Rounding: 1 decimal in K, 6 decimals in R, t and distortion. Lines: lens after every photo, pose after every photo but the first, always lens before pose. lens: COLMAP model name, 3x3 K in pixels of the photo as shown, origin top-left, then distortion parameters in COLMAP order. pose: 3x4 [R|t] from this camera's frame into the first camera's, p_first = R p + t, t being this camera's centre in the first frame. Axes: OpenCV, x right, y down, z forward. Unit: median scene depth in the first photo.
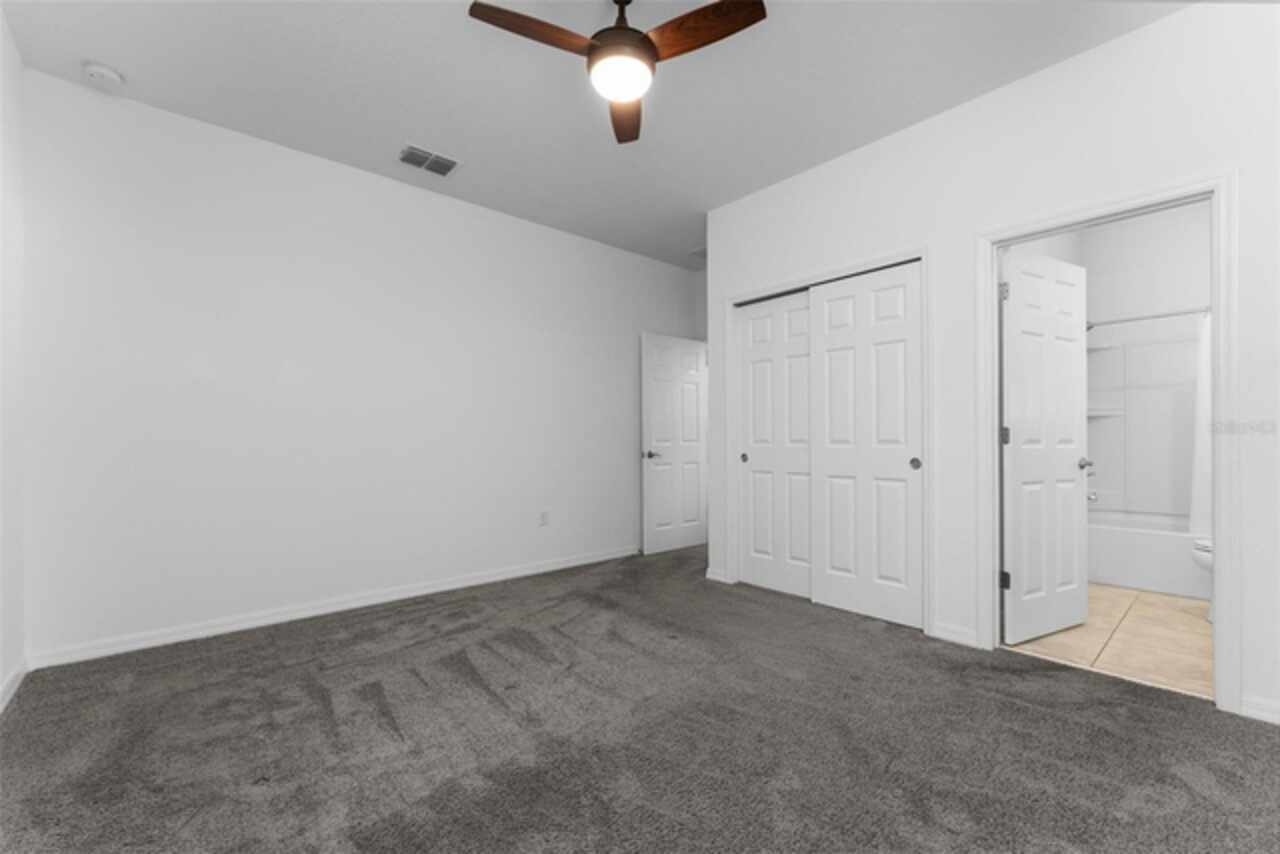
lens RADIAL K [[532.9, 0, 637.5], [0, 532.9, 447.5], [0, 0, 1]] dist [-0.004623, 0.000054]
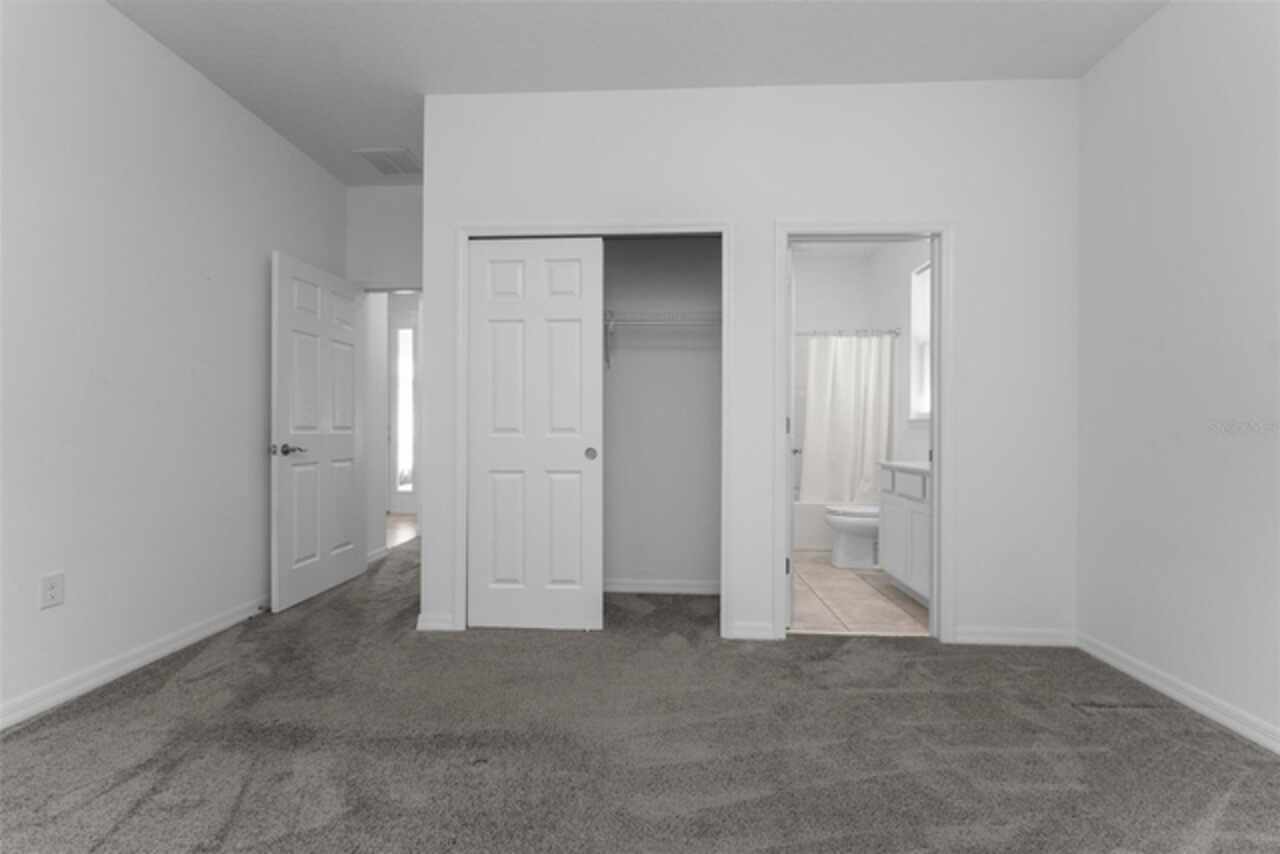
lens RADIAL K [[532.9, 0, 640.8], [0, 532.9, 426.5], [0, 0, 1]] dist [-0.004623, 0.000054]
pose [[0.692942, 0.009458, 0.720931, -0.186474], [0.003295, 0.999862, -0.016285, -0.002719], [-0.720986, 0.013660, 0.692815, 0.362835]]
